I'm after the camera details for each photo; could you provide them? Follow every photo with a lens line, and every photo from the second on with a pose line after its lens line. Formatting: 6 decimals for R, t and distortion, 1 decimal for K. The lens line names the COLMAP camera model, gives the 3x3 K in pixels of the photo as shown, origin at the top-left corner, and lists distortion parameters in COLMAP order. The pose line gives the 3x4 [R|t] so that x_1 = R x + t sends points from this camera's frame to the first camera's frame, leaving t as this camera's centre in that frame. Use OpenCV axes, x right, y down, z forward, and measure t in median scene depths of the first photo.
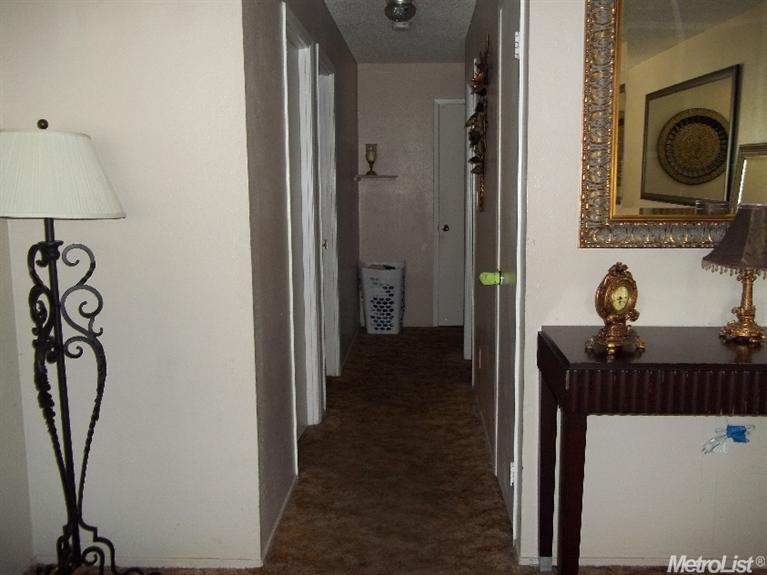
lens RADIAL K [[730.9, 0, 382.8], [0, 730.9, 288.0], [0, 0, 1]] dist [-0.015676, 0.000000]
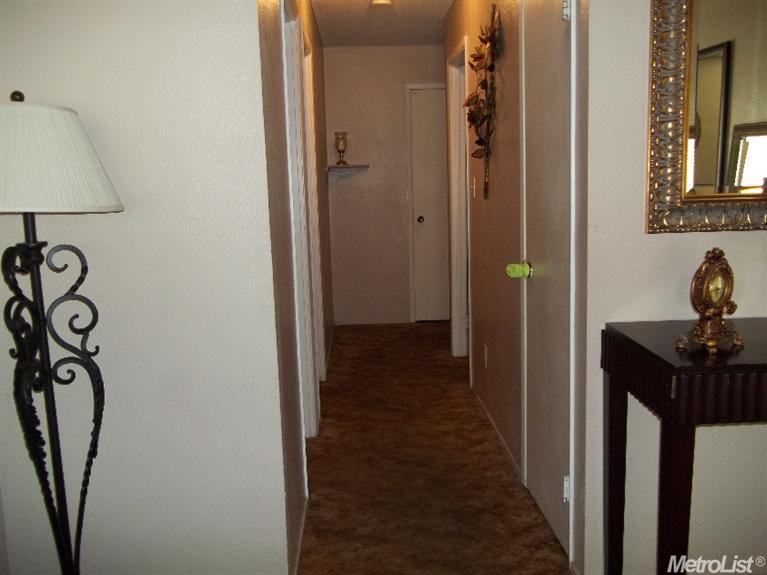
lens RADIAL K [[730.9, 0, 383.6], [0, 730.9, 287.4], [0, 0, 1]] dist [-0.015676, 0.000000]
pose [[0.996065, -0.033347, 0.082111, -0.110257], [0.032760, 0.999427, 0.008490, -0.006426], [-0.082347, -0.005767, 0.996587, 0.131256]]
